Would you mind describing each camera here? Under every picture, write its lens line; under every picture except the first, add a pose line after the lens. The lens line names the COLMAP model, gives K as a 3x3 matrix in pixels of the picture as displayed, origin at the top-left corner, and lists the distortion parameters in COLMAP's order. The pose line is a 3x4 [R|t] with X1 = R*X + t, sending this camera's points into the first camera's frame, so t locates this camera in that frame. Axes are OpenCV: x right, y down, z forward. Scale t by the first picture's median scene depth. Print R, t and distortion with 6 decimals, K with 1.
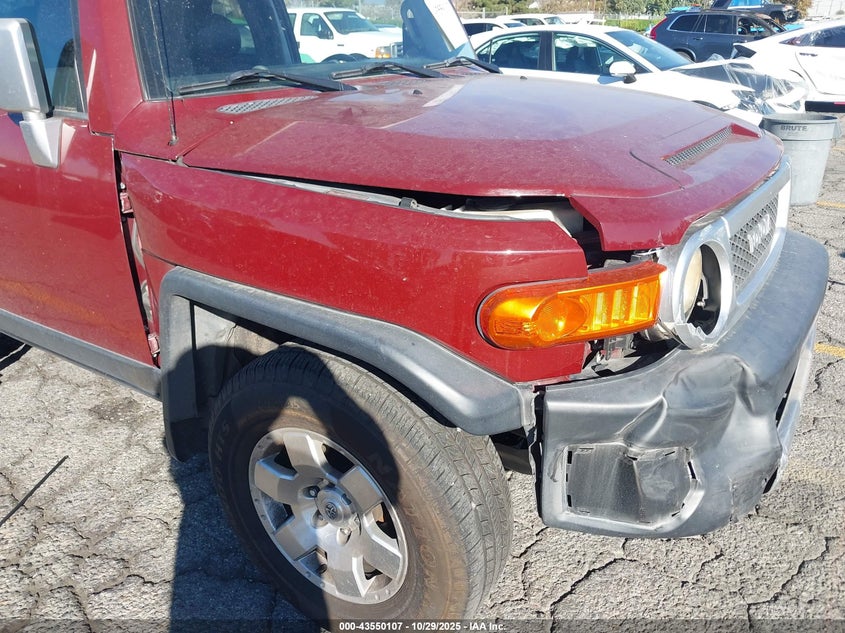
lens RADIAL K [[632.3, 0, 422.5], [0, 632.3, 316.5], [0, 0, 1]] dist [0.002130, -0.000517]
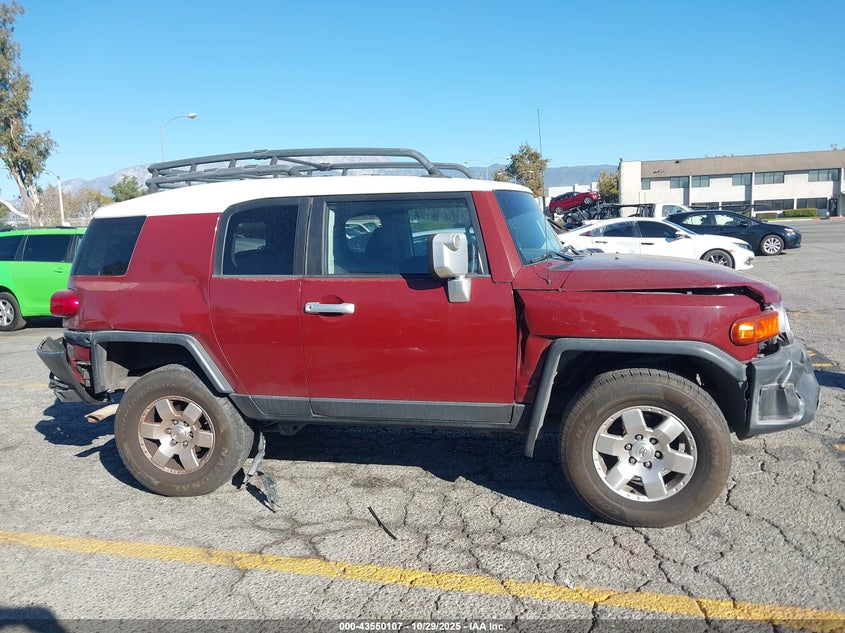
lens RADIAL K [[632.3, 0, 422.5], [0, 632.3, 316.5], [0, 0, 1]] dist [0.002130, -0.000517]
pose [[0.957035, -0.060025, 0.283692, -1.553188], [0.138158, 0.954547, -0.264108, 0.372335], [-0.254944, 0.291955, 0.921827, -0.930826]]
